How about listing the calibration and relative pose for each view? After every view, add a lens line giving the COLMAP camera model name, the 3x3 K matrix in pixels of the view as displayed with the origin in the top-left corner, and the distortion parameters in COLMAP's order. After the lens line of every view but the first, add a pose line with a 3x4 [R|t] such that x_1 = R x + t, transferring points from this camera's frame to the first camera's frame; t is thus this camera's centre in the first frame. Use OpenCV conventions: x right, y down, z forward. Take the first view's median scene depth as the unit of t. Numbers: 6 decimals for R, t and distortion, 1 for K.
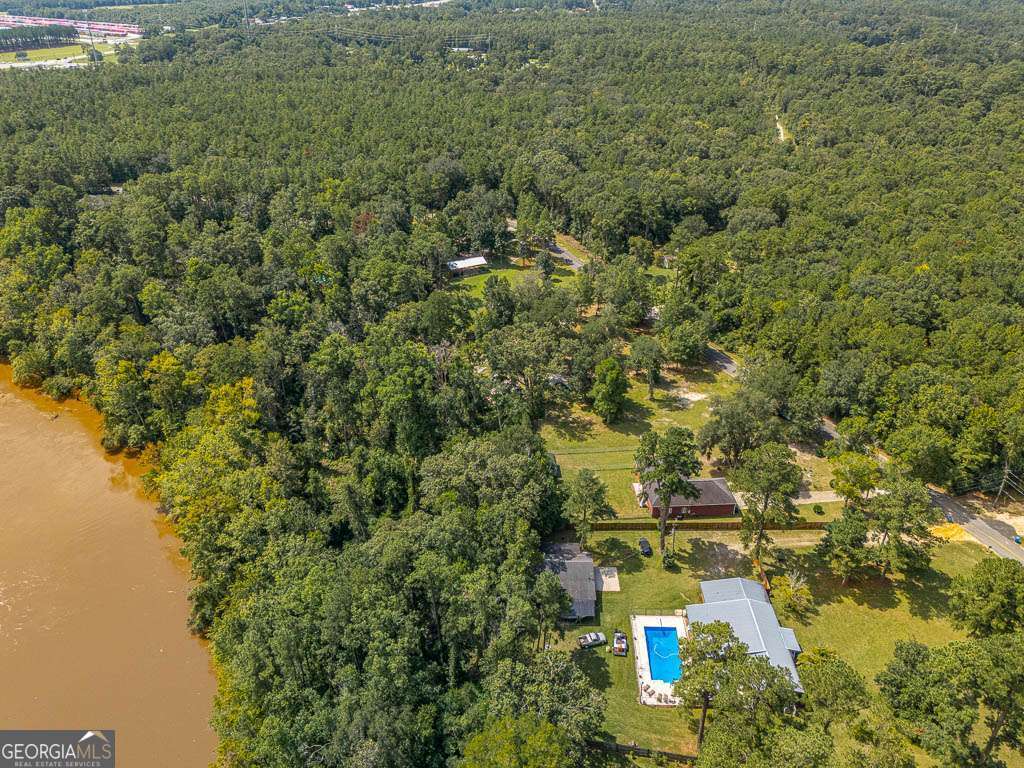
lens RADIAL K [[767.0, 0, 509.4], [0, 767.0, 387.1], [0, 0, 1]] dist [0.074080, -0.106576]
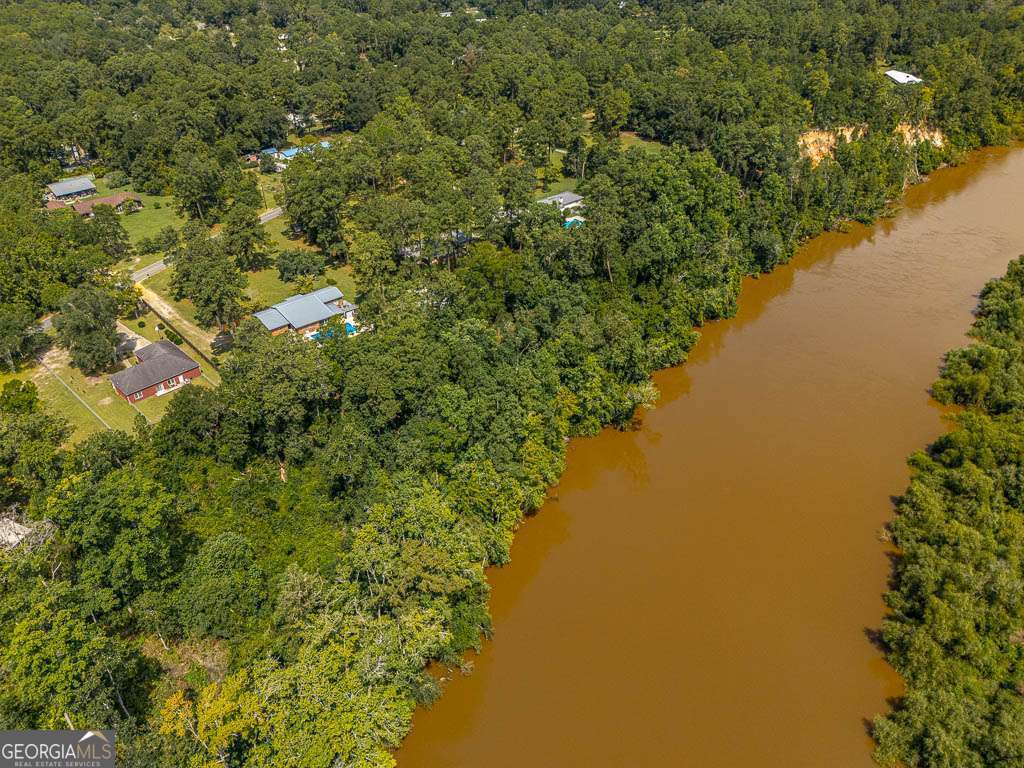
lens RADIAL K [[773.1, 0, 508.7], [0, 773.1, 382.2], [0, 0, 1]] dist [0.064452, -0.095084]
pose [[-0.659923, -0.400317, 0.635805, -0.661107], [0.391139, 0.539472, 0.745641, -0.394441], [-0.641492, 0.740754, -0.199430, 0.701724]]
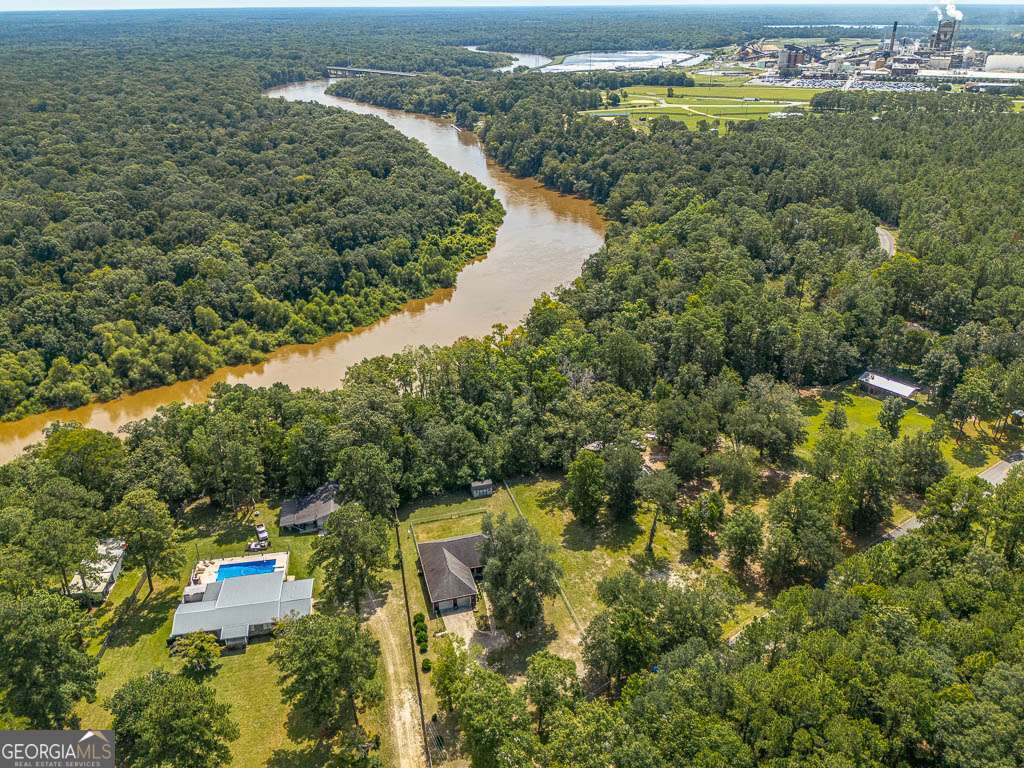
lens RADIAL K [[769.5, 0, 509.0], [0, 769.5, 386.7], [0, 0, 1]] dist [0.060697, -0.082824]
pose [[0.207216, 0.440081, -0.873722, 0.738671], [-0.480979, 0.823540, 0.300734, -0.277982], [0.851893, 0.357924, 0.382320, 0.471626]]
